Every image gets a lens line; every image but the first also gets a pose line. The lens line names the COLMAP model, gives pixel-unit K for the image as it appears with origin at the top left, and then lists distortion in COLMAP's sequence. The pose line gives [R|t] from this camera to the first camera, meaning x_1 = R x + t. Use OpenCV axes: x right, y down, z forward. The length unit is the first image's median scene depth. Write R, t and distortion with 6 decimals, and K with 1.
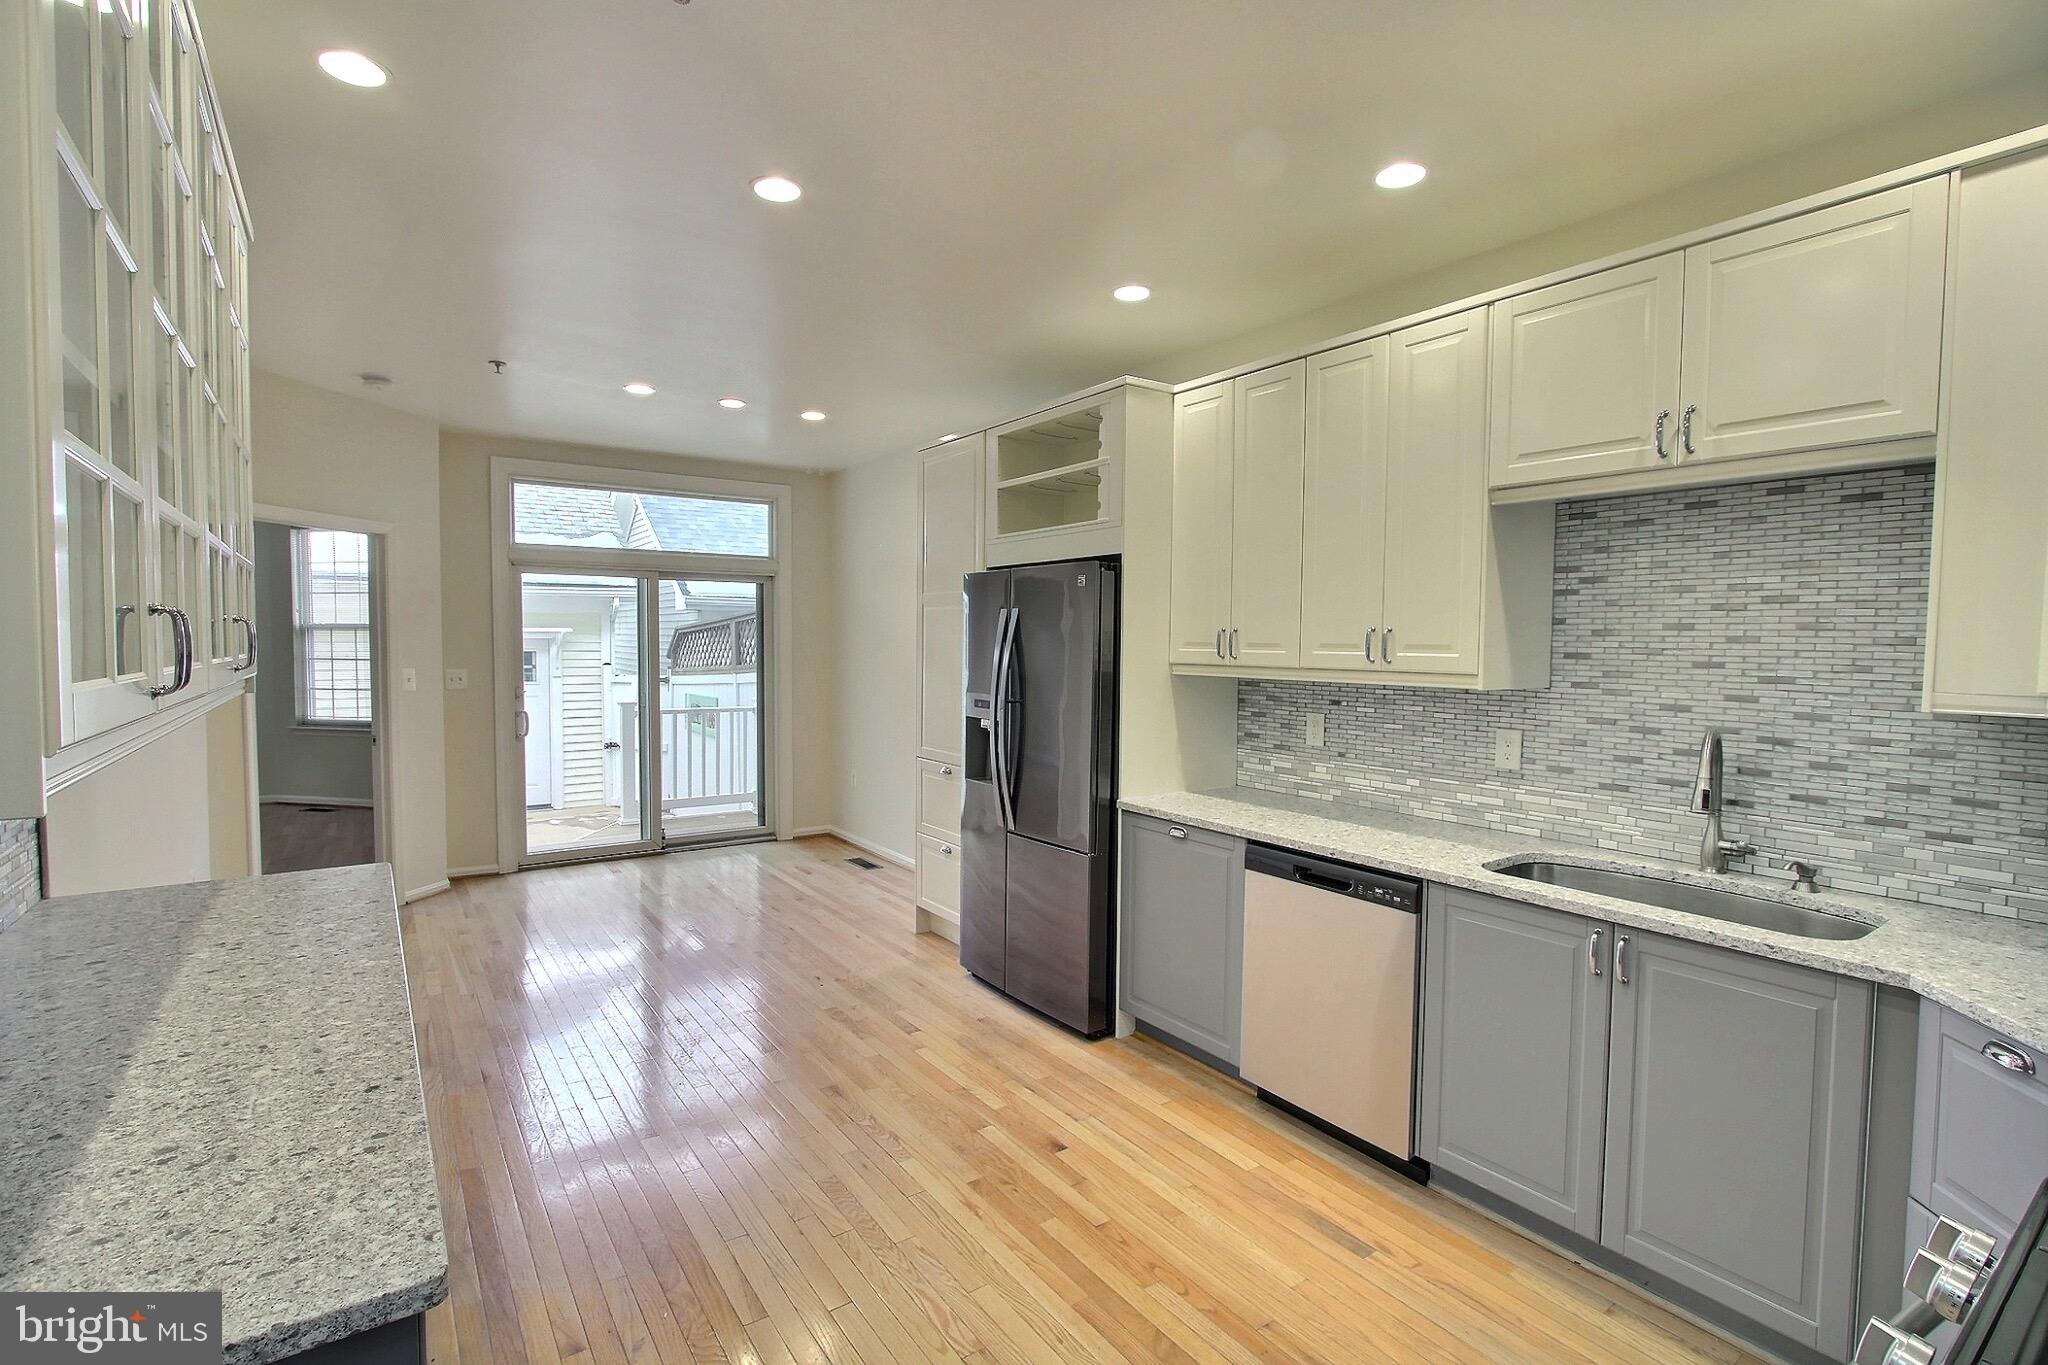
lens RADIAL K [[944.4, 0, 1023.4], [0, 944.4, 680.7], [0, 0, 1]] dist [-0.021419, 0.006312]
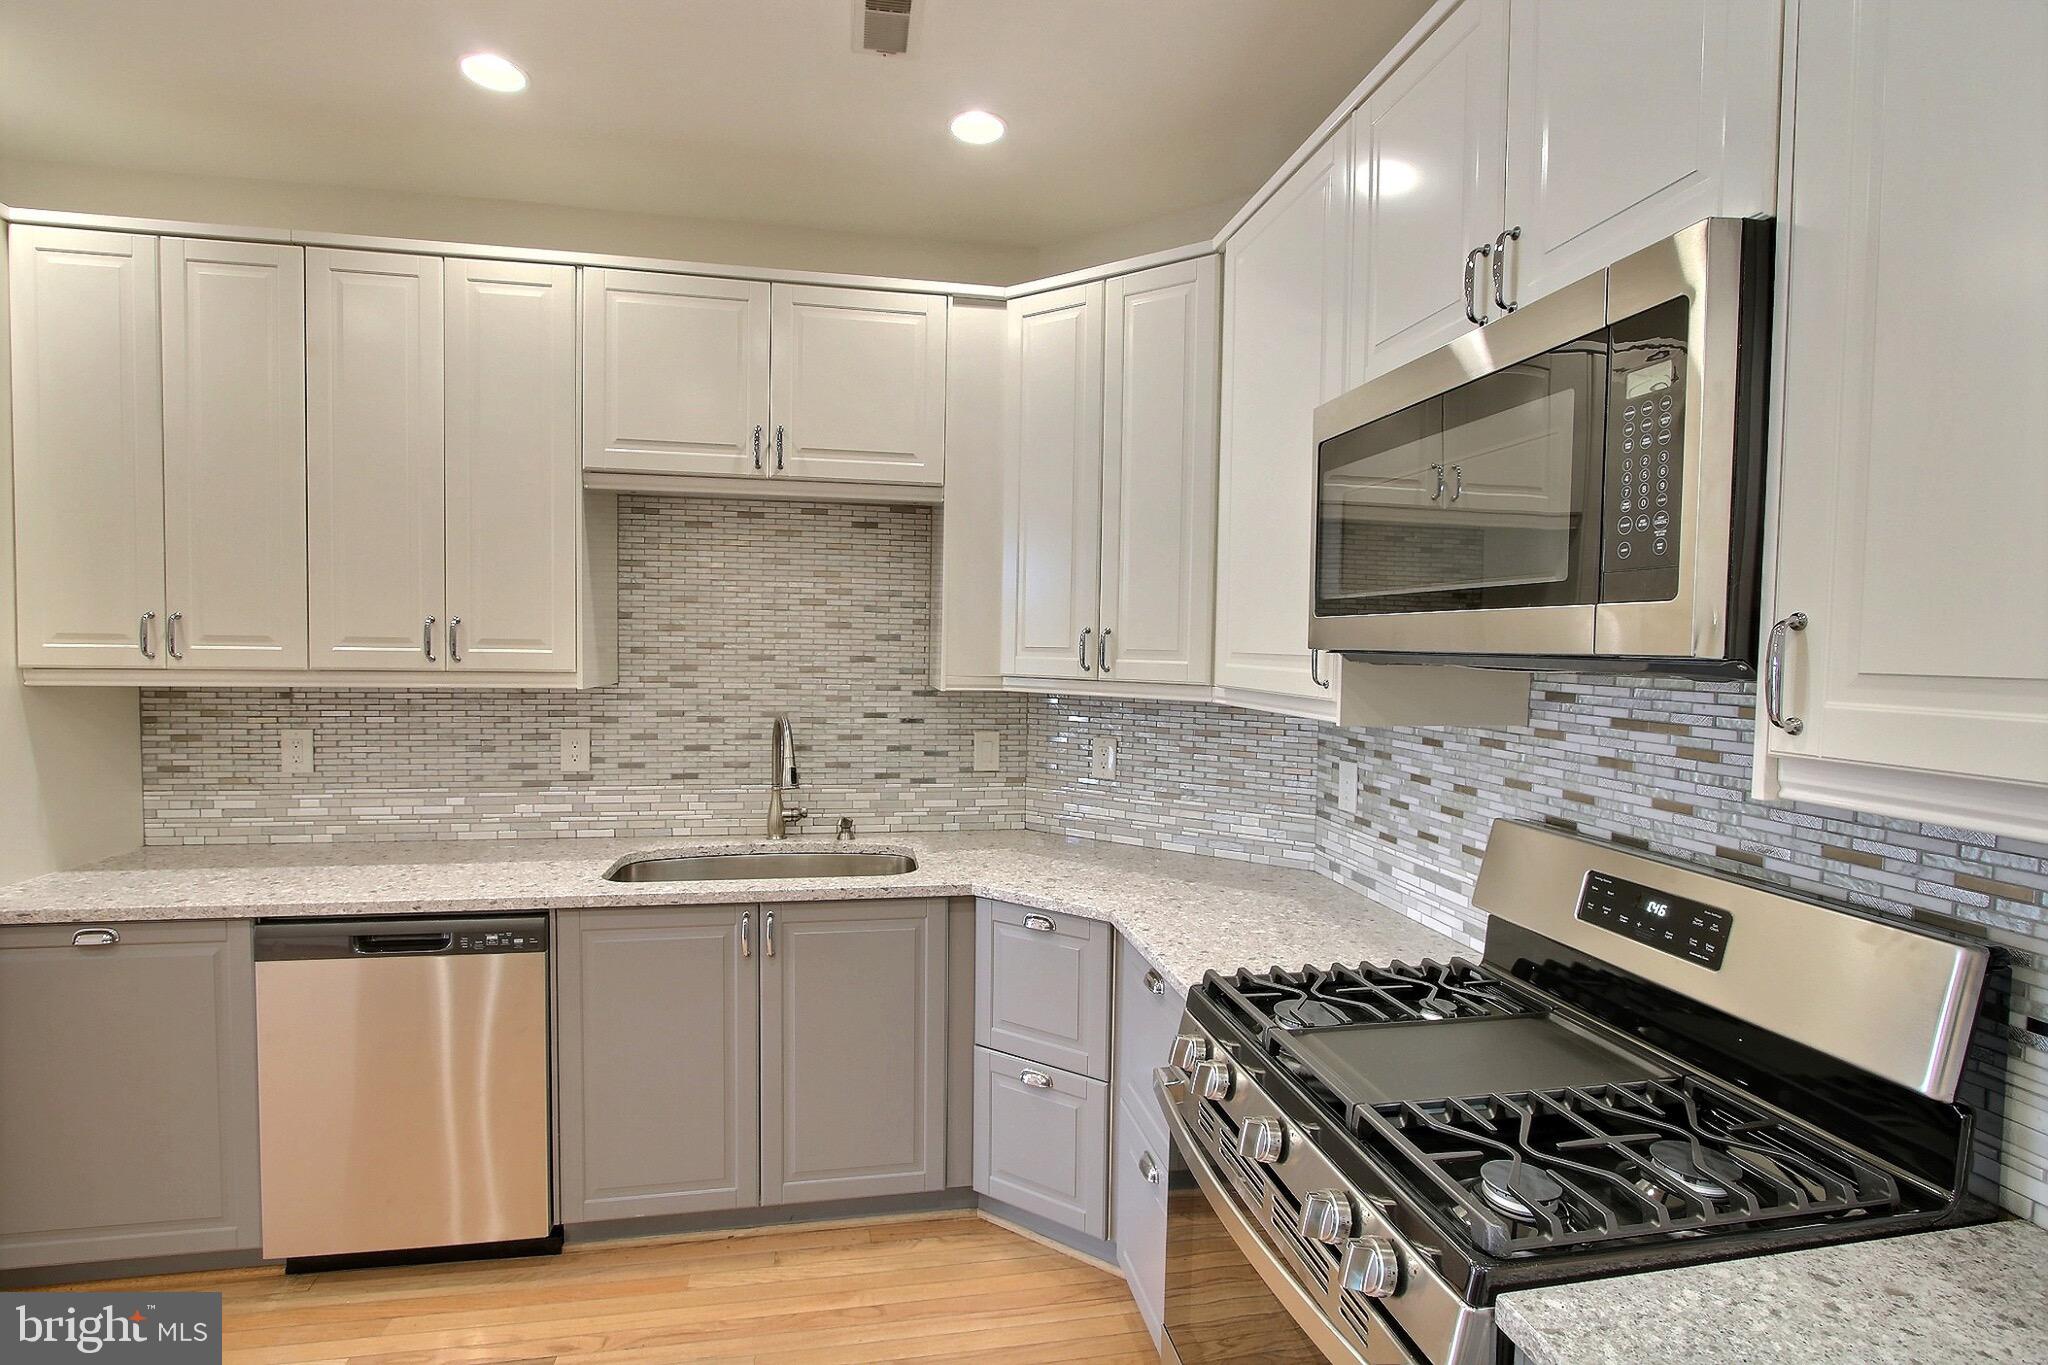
lens RADIAL K [[944.4, 0, 1021.2], [0, 944.4, 683.0], [0, 0, 1]] dist [-0.021419, 0.006312]
pose [[0.415055, -0.040563, 0.908892, -0.167118], [0.028434, 0.999096, 0.031604, -0.012588], [-0.909352, 0.012726, 0.415833, 0.229489]]
